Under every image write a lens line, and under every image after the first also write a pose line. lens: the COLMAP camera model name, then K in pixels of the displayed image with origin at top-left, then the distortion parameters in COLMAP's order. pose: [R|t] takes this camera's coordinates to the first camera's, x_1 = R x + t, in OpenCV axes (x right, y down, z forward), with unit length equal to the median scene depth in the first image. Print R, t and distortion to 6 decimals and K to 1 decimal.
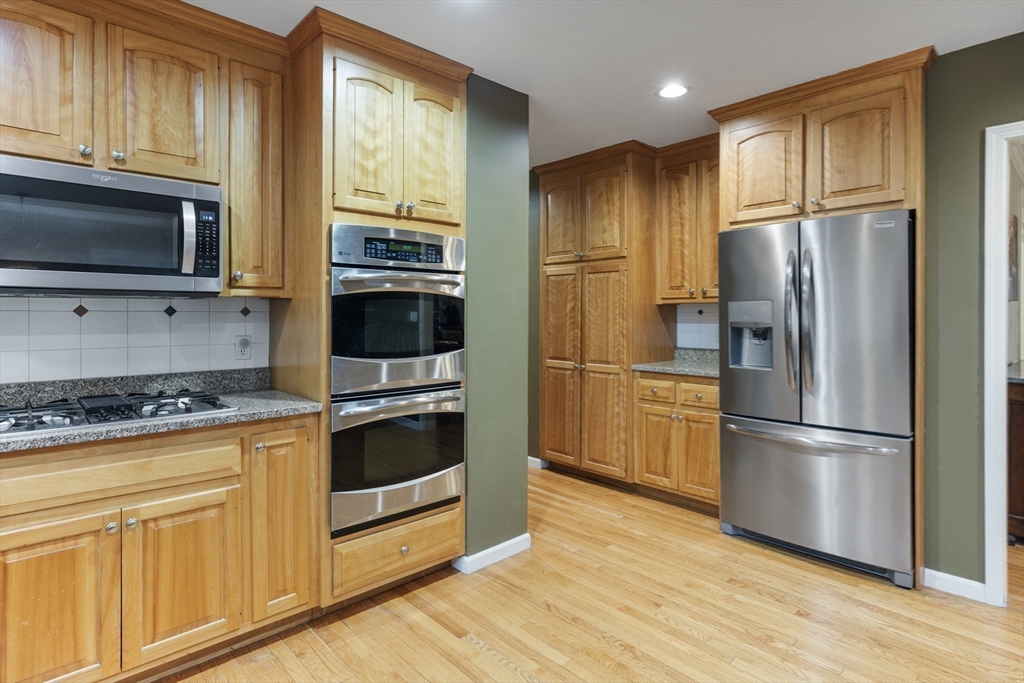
lens RADIAL K [[547.7, 0, 510.5], [0, 547.7, 315.8], [0, 0, 1]] dist [0.001112, 0.000291]
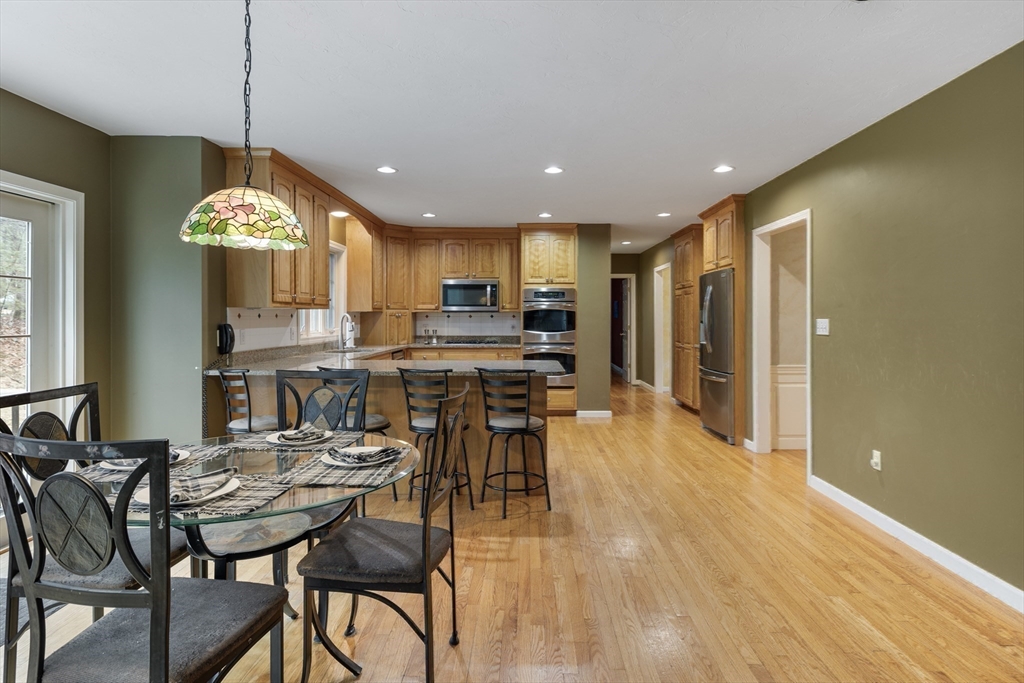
lens RADIAL K [[547.7, 0, 512.0], [0, 547.7, 318.2], [0, 0, 1]] dist [0.001112, 0.000291]
pose [[0.706428, -0.000965, -0.707784, 1.744581], [0.001192, 0.999999, -0.000174, 0.002671], [0.707784, -0.000720, 0.706429, -1.198651]]
